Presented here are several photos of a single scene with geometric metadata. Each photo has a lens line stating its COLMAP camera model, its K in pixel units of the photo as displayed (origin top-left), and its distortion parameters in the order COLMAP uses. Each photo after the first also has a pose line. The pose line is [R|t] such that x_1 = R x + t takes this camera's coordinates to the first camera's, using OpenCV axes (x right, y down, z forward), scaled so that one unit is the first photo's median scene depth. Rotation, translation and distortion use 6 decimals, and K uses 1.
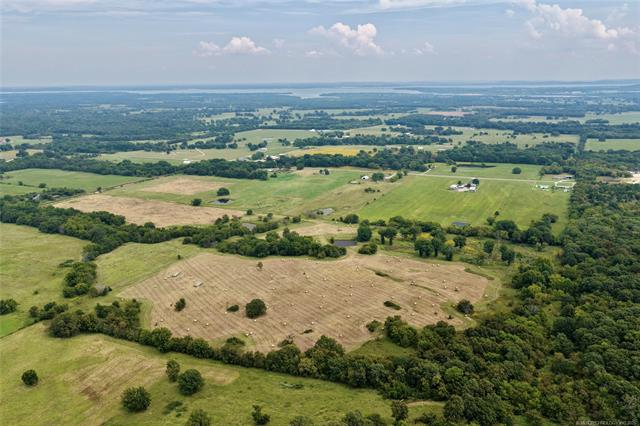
lens RADIAL K [[535.9, 0, 328.5], [0, 535.9, 198.0], [0, 0, 1]] dist [-0.005576, 0.035146]
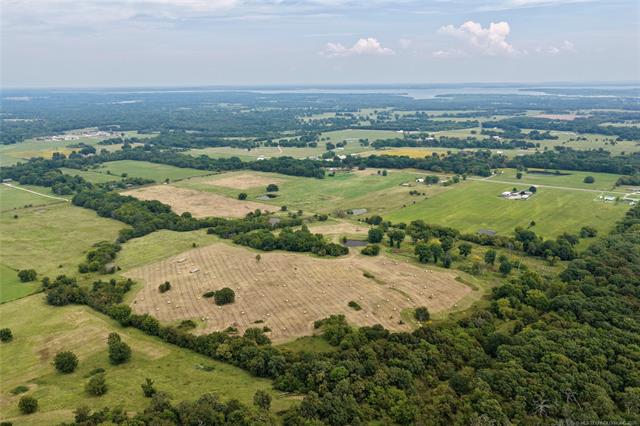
lens RADIAL K [[535.9, 0, 330.4], [0, 535.9, 201.6], [0, 0, 1]] dist [-0.005576, 0.035146]
pose [[0.974128, 0.050893, -0.220192, 0.125667], [-0.049637, 0.998704, 0.011236, -0.001795], [0.220478, -0.000015, 0.975392, 0.003219]]
